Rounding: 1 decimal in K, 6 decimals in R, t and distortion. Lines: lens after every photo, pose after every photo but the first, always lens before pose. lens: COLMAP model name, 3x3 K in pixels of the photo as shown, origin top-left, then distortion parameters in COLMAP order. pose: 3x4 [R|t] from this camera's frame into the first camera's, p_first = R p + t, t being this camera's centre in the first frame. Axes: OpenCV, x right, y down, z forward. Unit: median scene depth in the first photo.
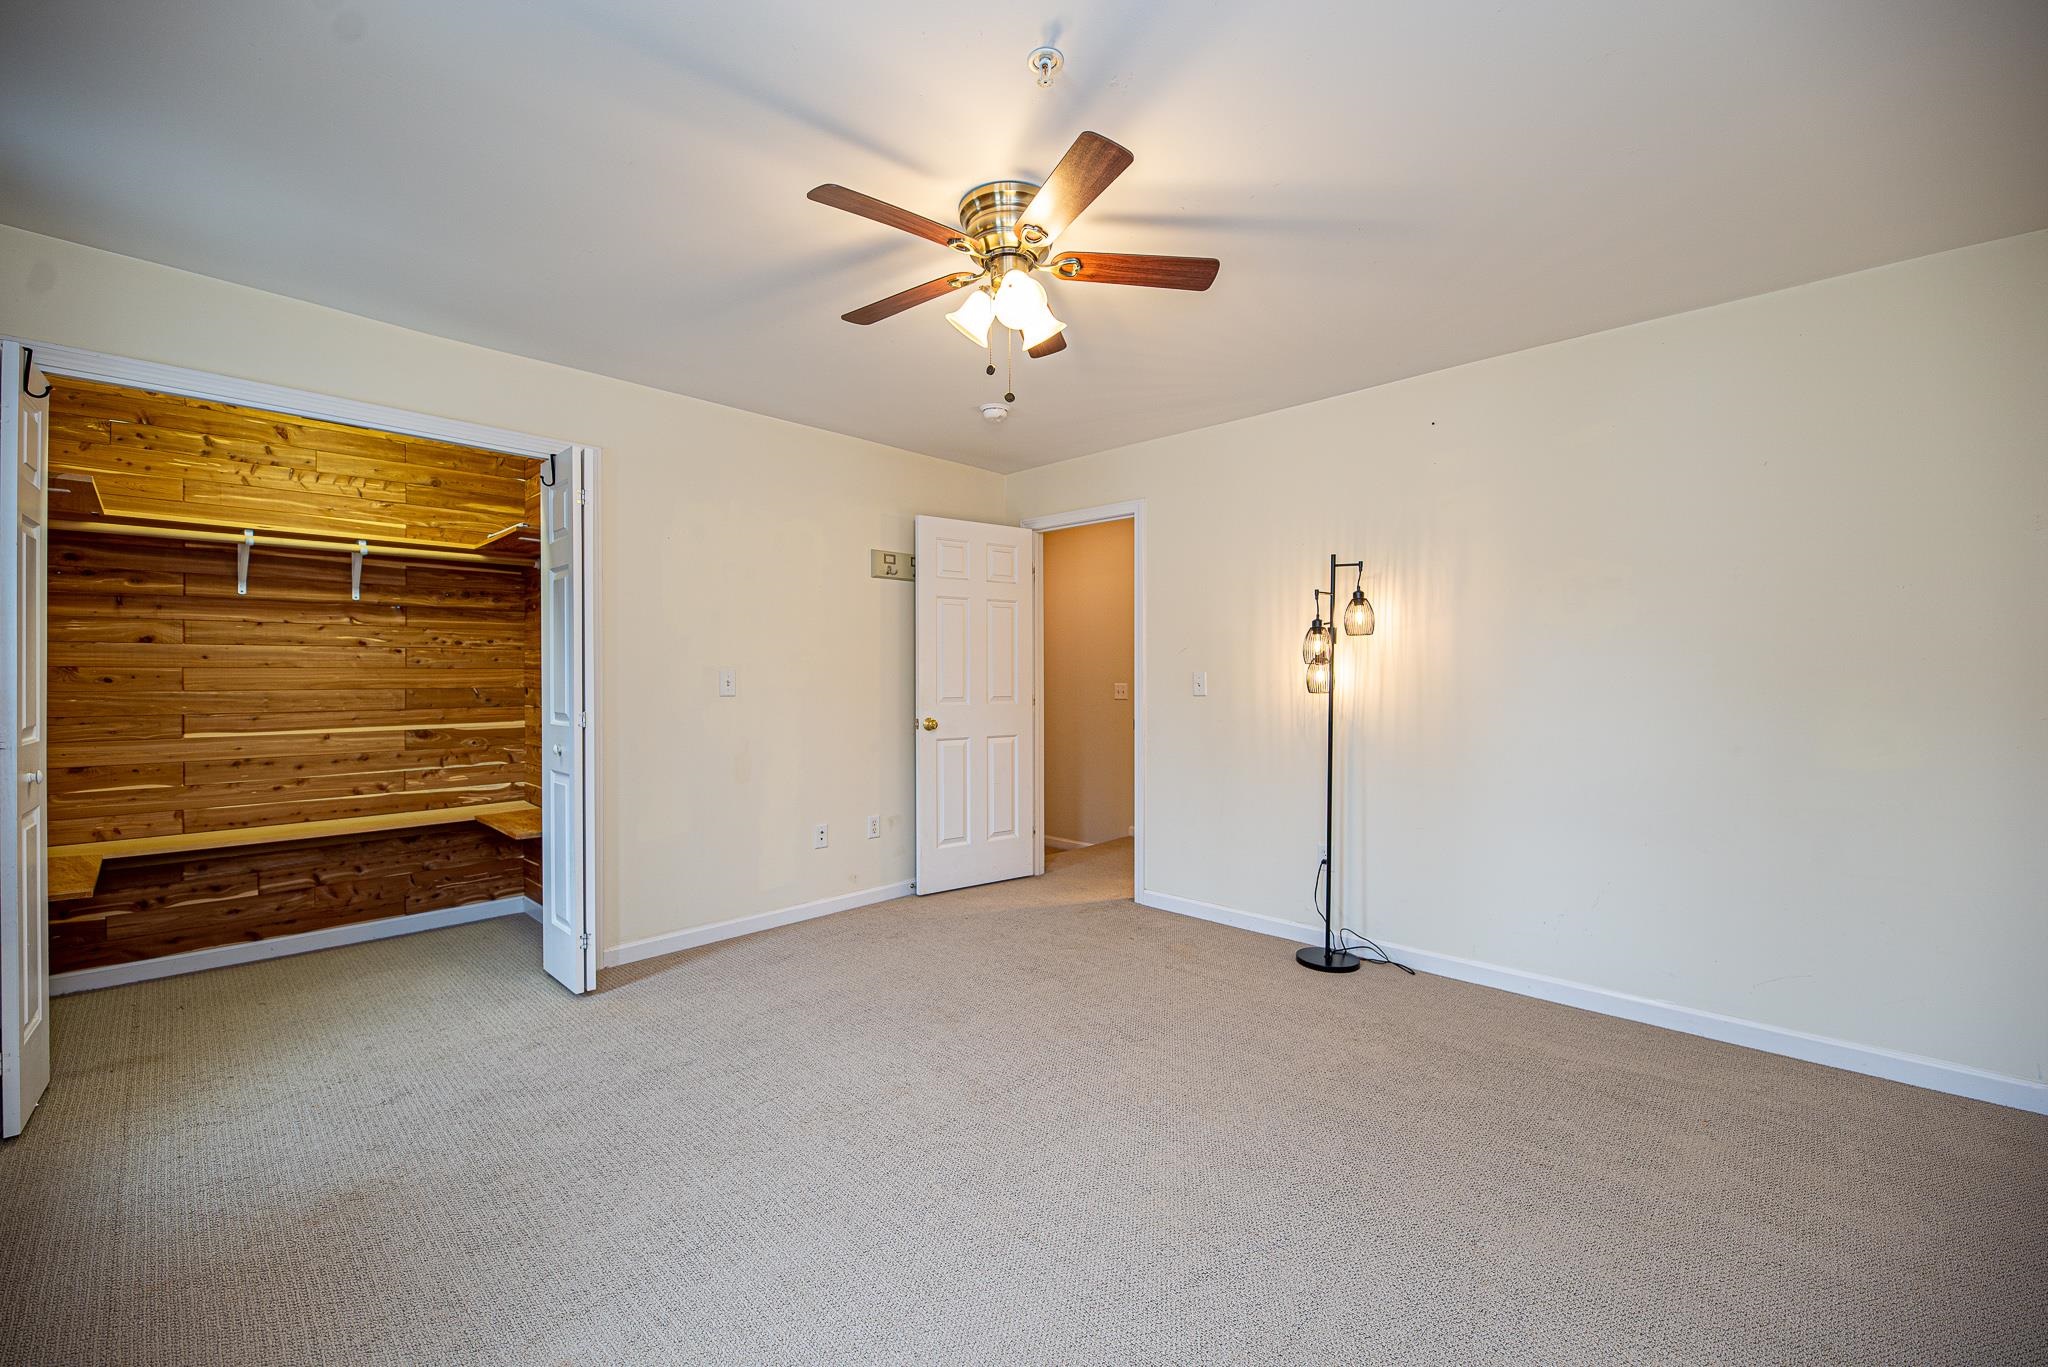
lens RADIAL K [[834.2, 0, 1017.4], [0, 834.2, 679.3], [0, 0, 1]] dist [-0.001847, -0.003015]
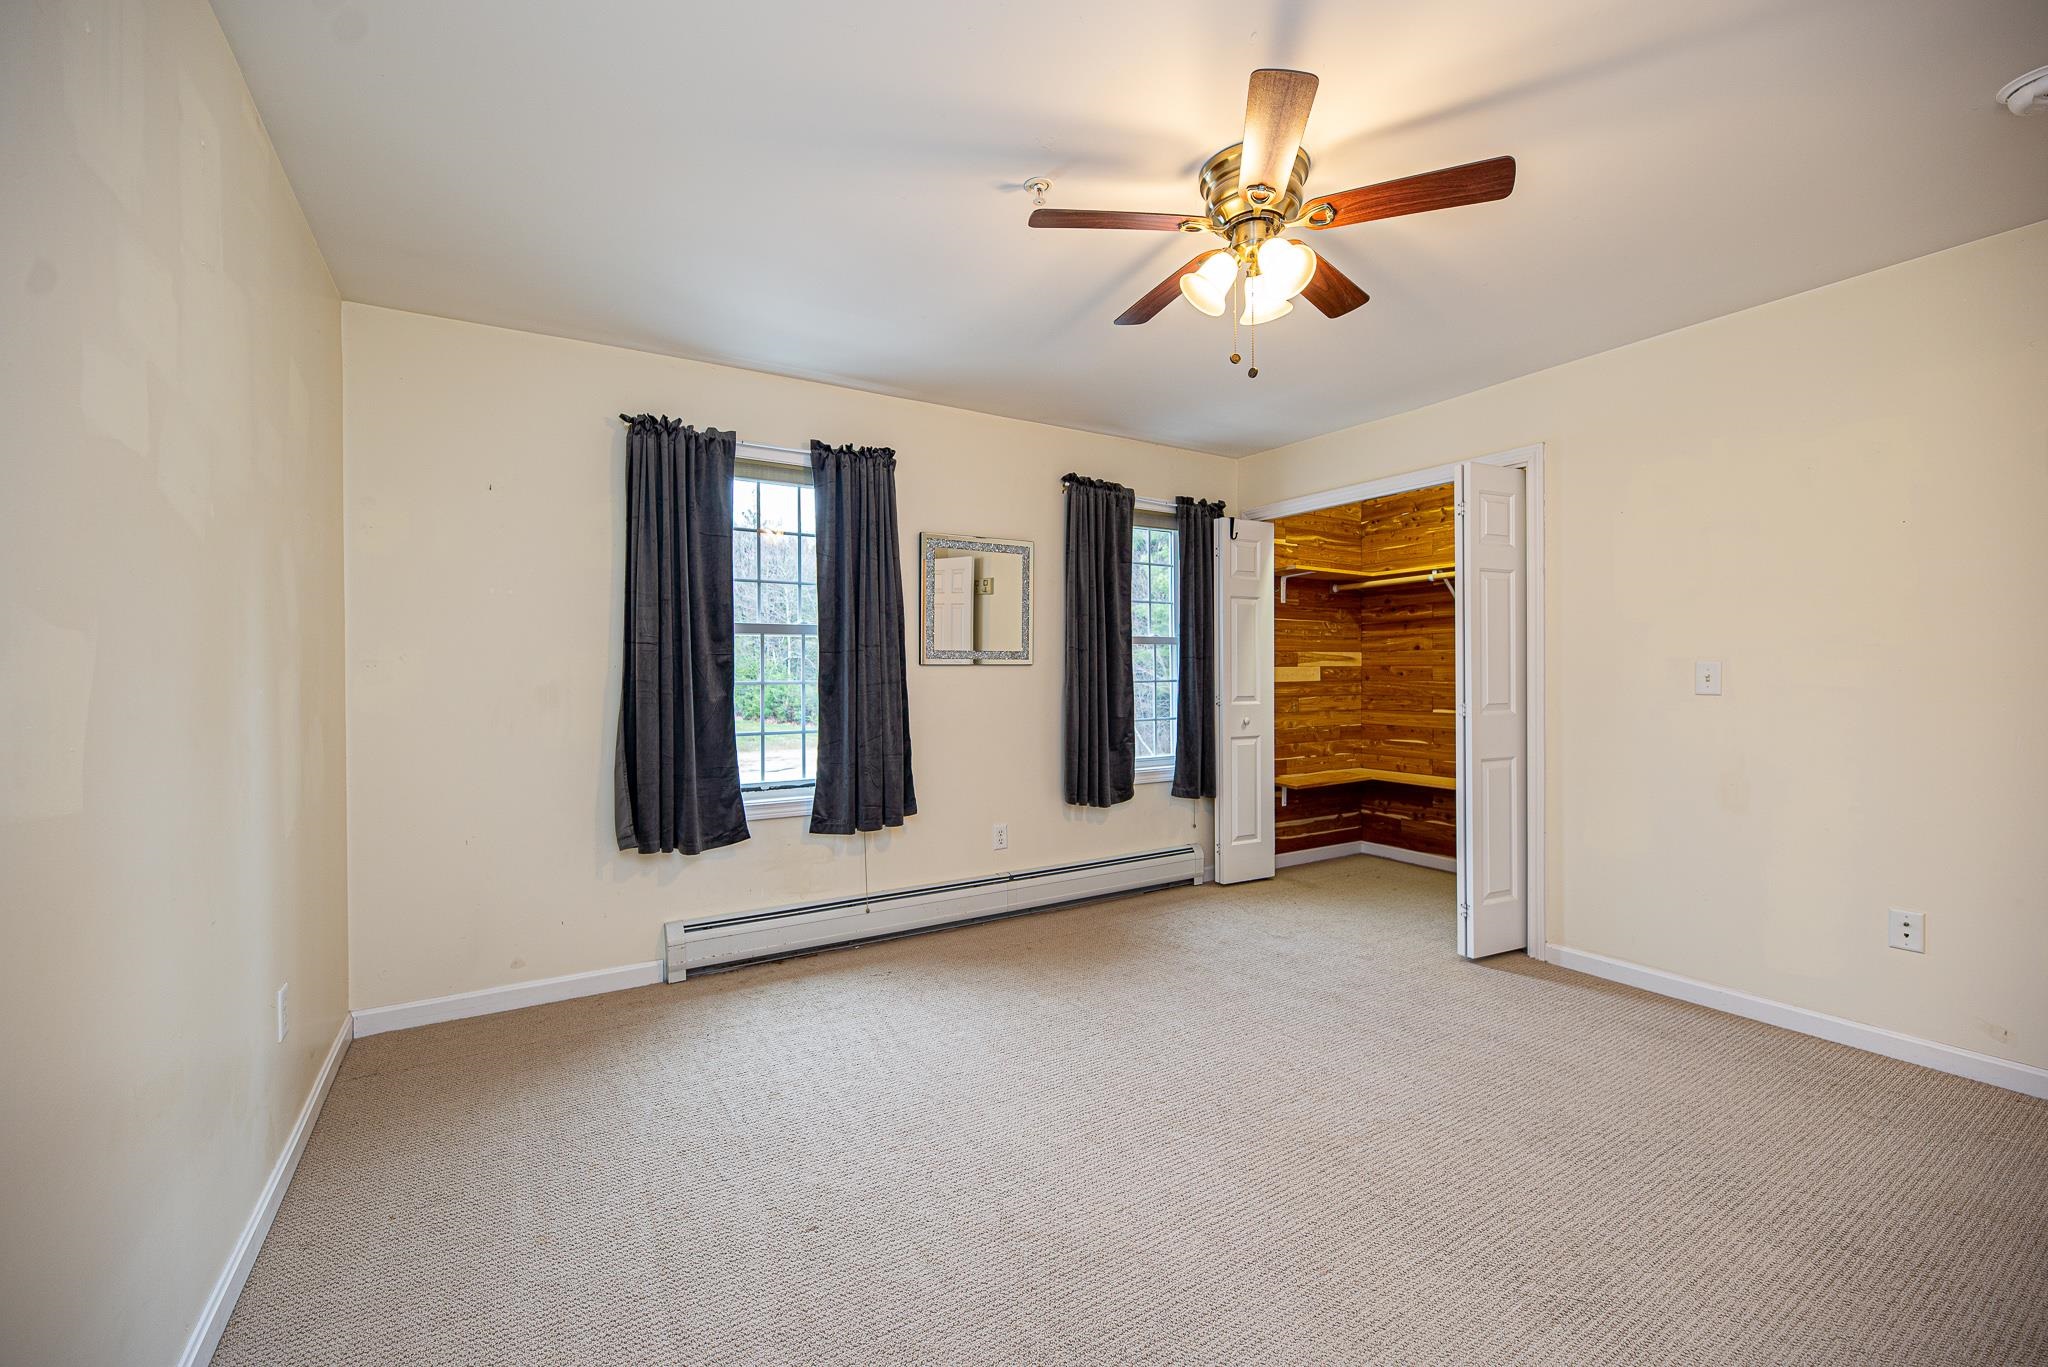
lens RADIAL K [[834.2, 0, 1009.0], [0, 834.2, 684.0], [0, 0, 1]] dist [-0.001847, -0.003015]
pose [[-0.279736, 0.013527, -0.959982, 0.681241], [0.005352, 0.999907, 0.012530, -0.003571], [0.960062, -0.001633, -0.279783, 0.698818]]
